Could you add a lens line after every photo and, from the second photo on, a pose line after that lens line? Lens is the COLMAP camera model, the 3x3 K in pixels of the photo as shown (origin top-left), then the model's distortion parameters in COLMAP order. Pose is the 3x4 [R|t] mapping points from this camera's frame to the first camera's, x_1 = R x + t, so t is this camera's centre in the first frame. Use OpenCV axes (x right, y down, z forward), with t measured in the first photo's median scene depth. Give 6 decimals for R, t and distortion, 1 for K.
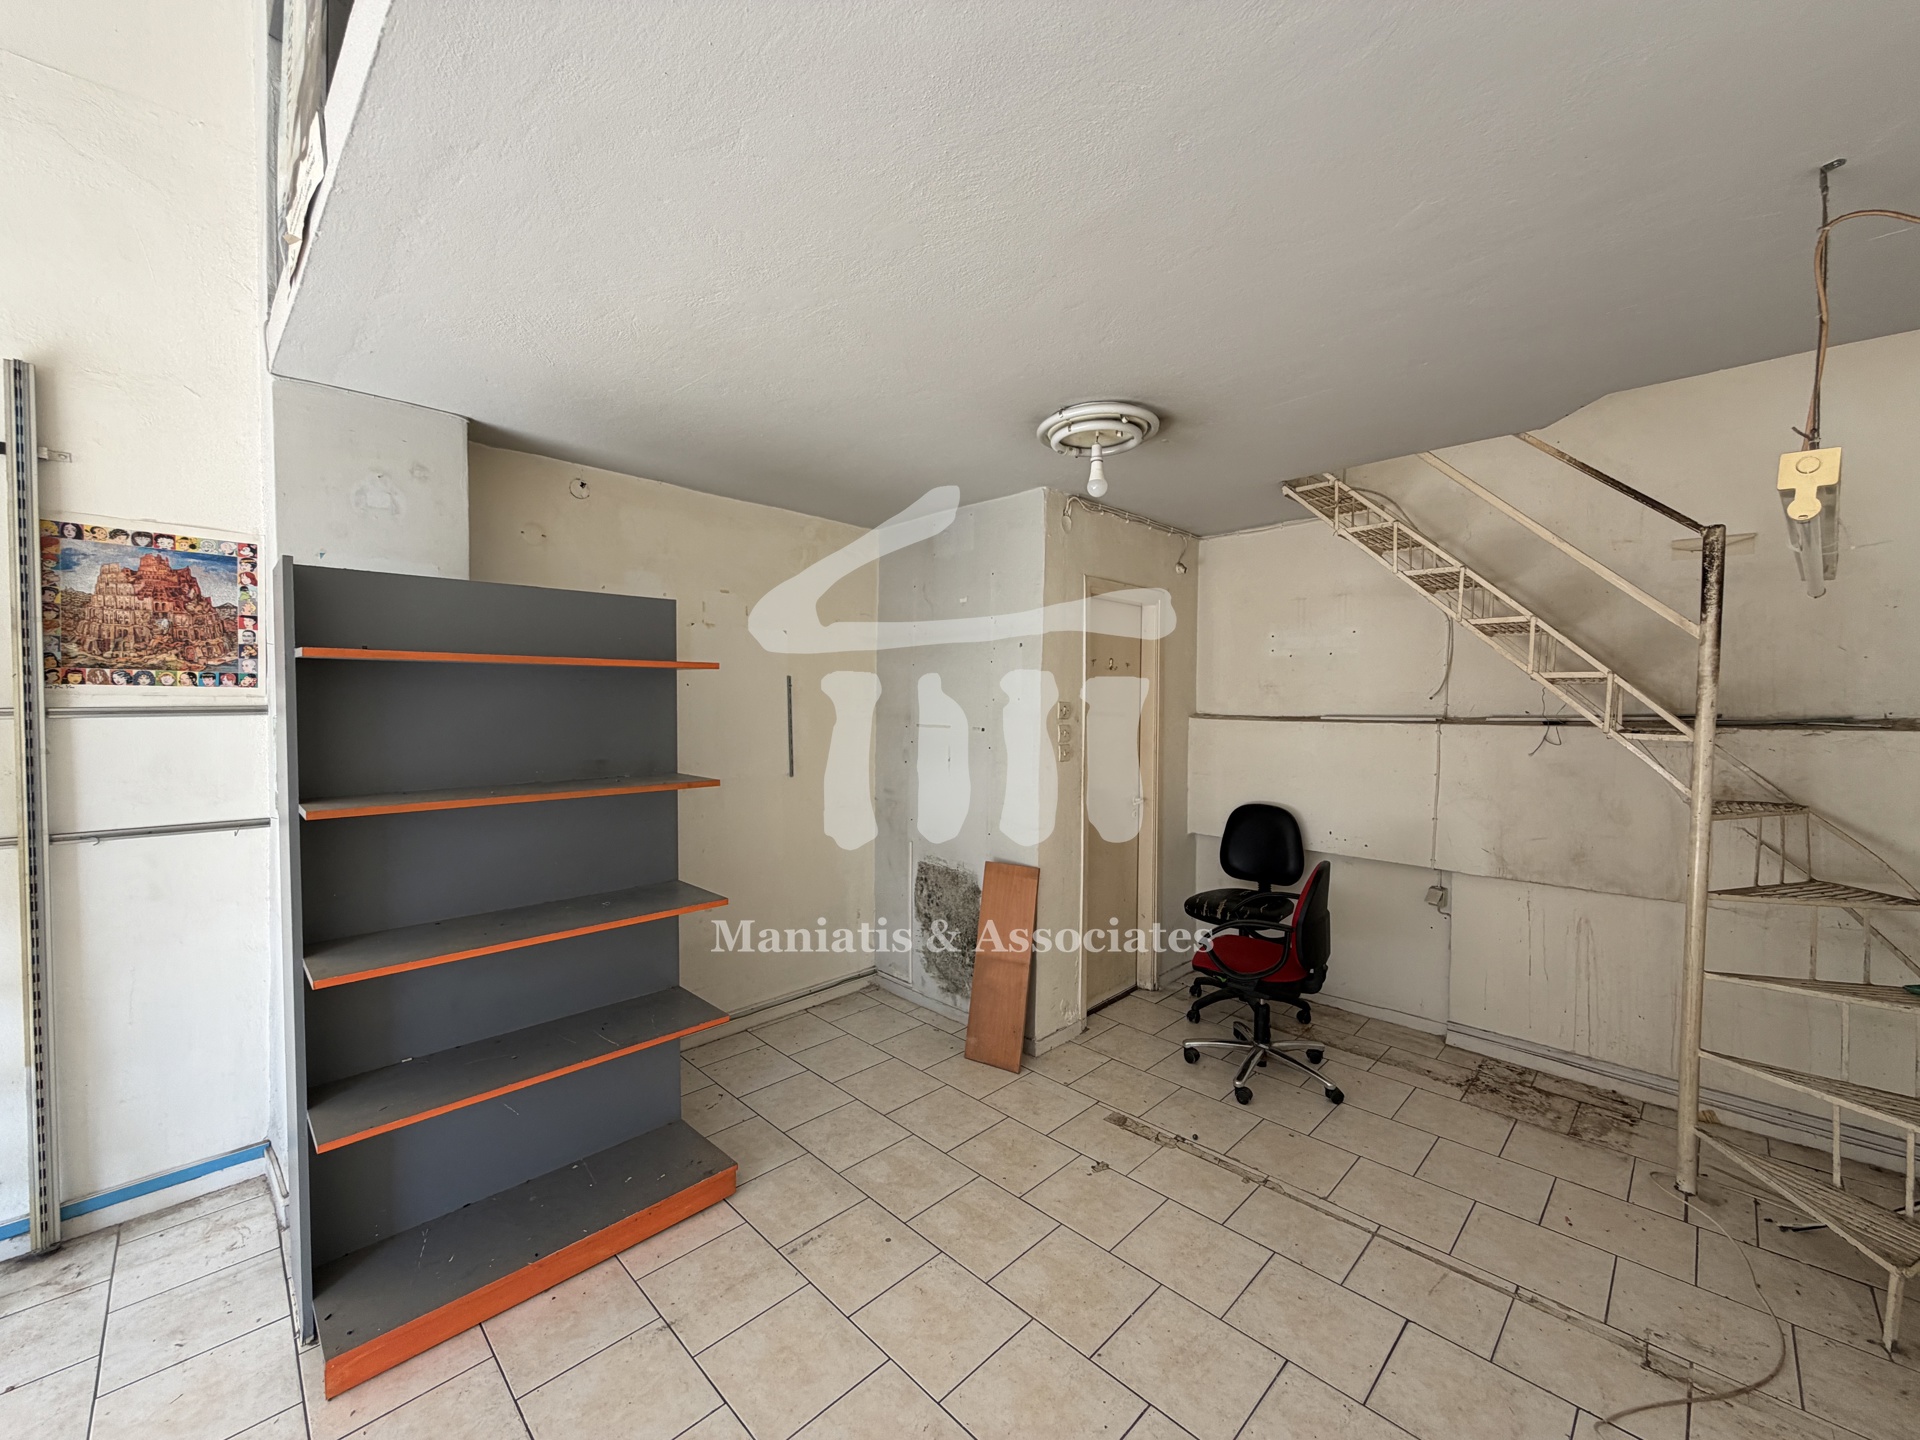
lens RADIAL K [[765.2, 0, 955.1], [0, 765.2, 719.8], [0, 0, 1]] dist [0.001087, -0.000520]
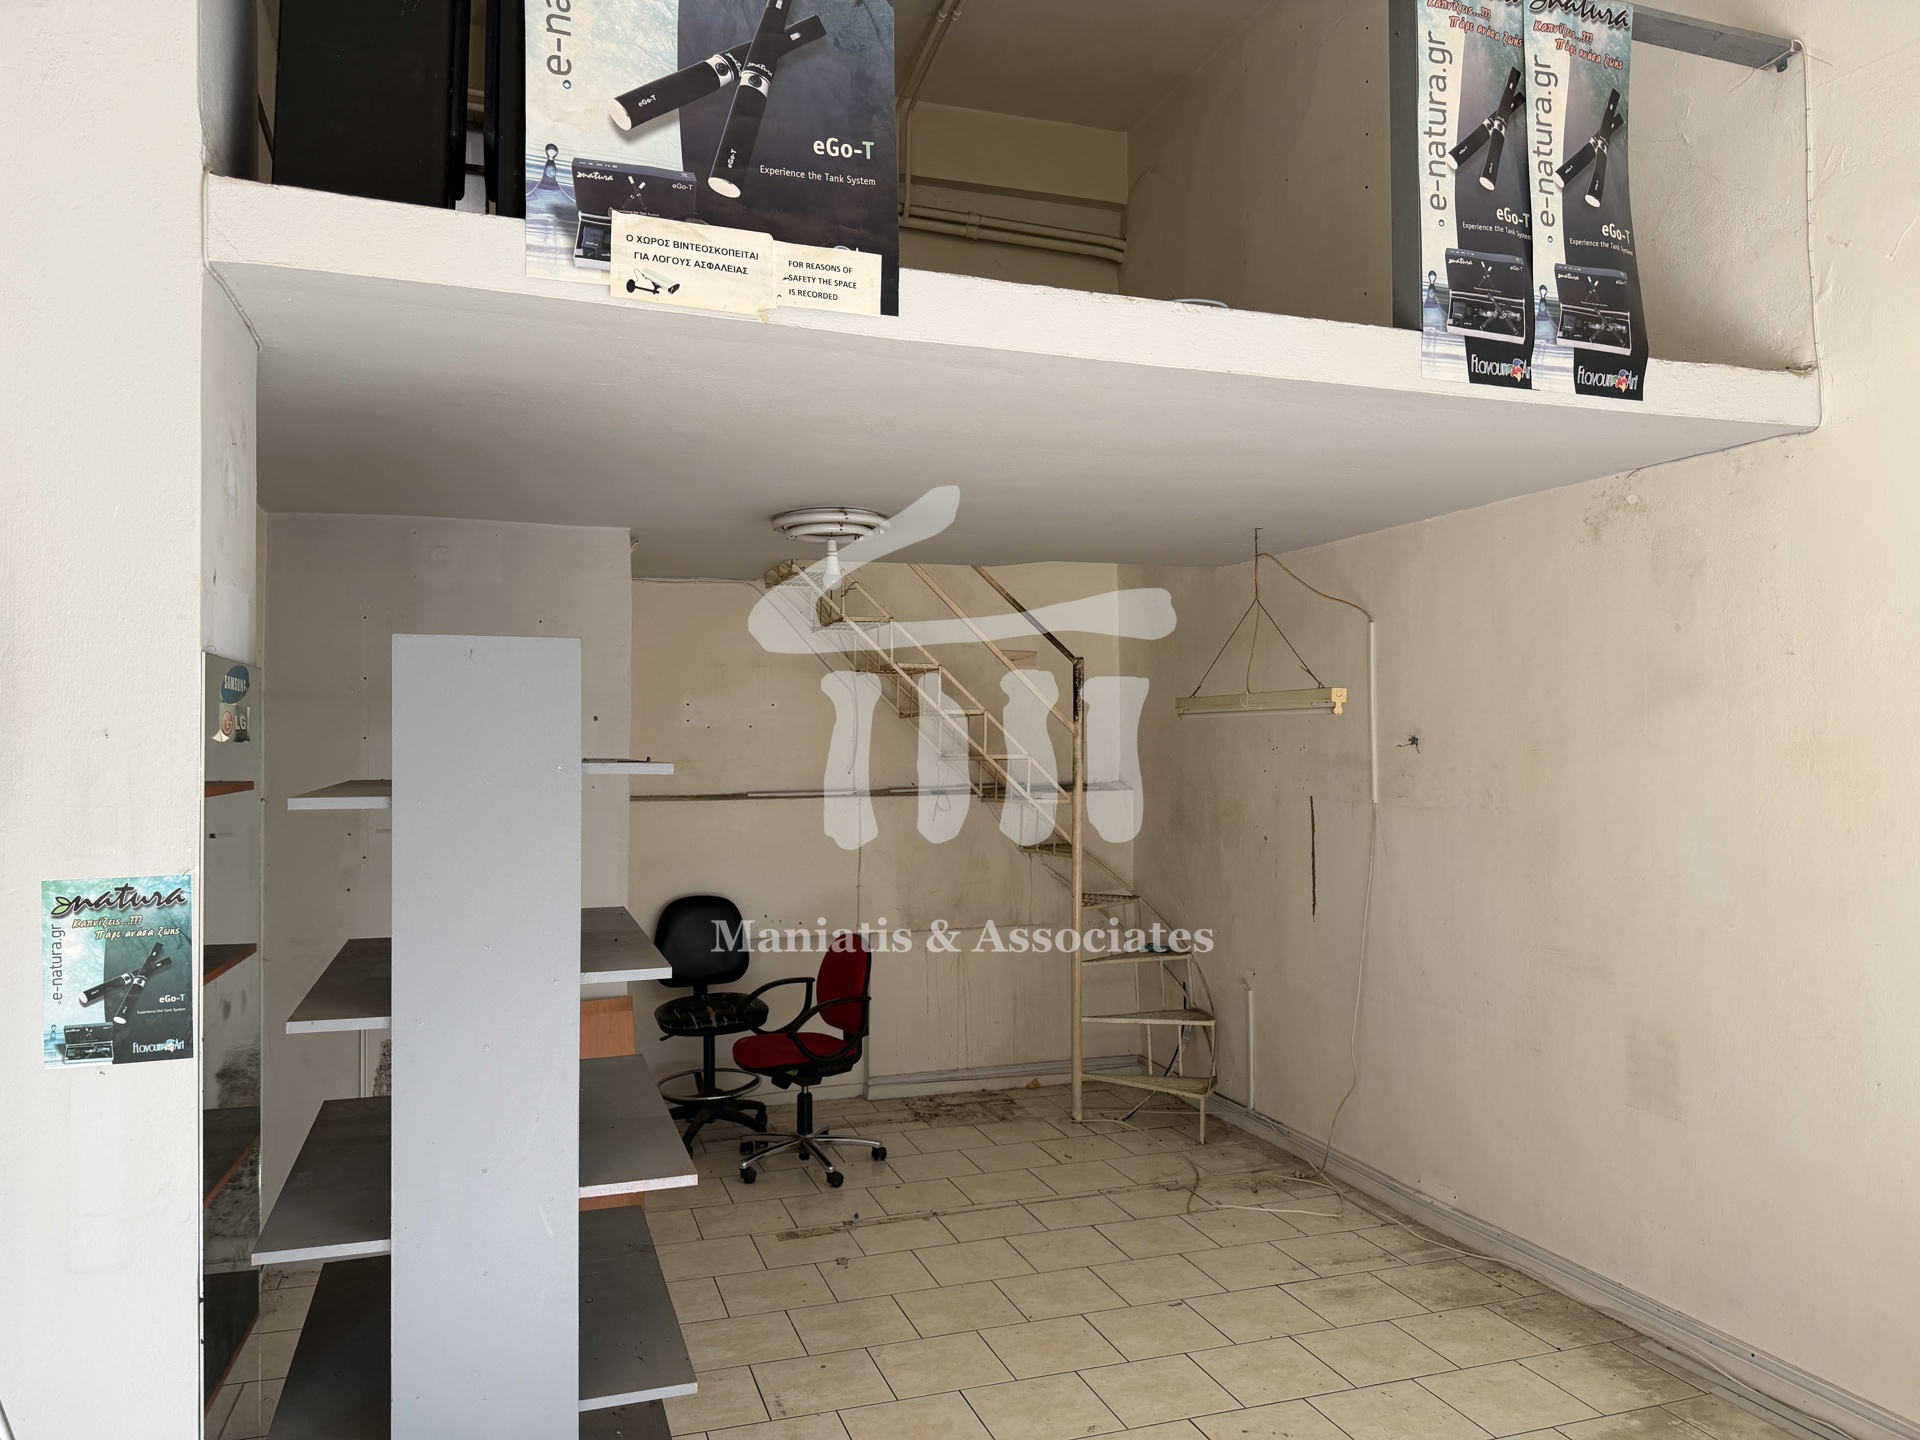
lens RADIAL K [[1356.2, 0, 951.8], [0, 1356.2, 716.8], [0, 0, 1]] dist [0.037868, -0.039678]
pose [[0.439198, 0.014009, 0.898281, -1.253427], [0.028899, 0.999141, -0.029711, -0.057748], [-0.897926, 0.039008, 0.438415, 0.066319]]
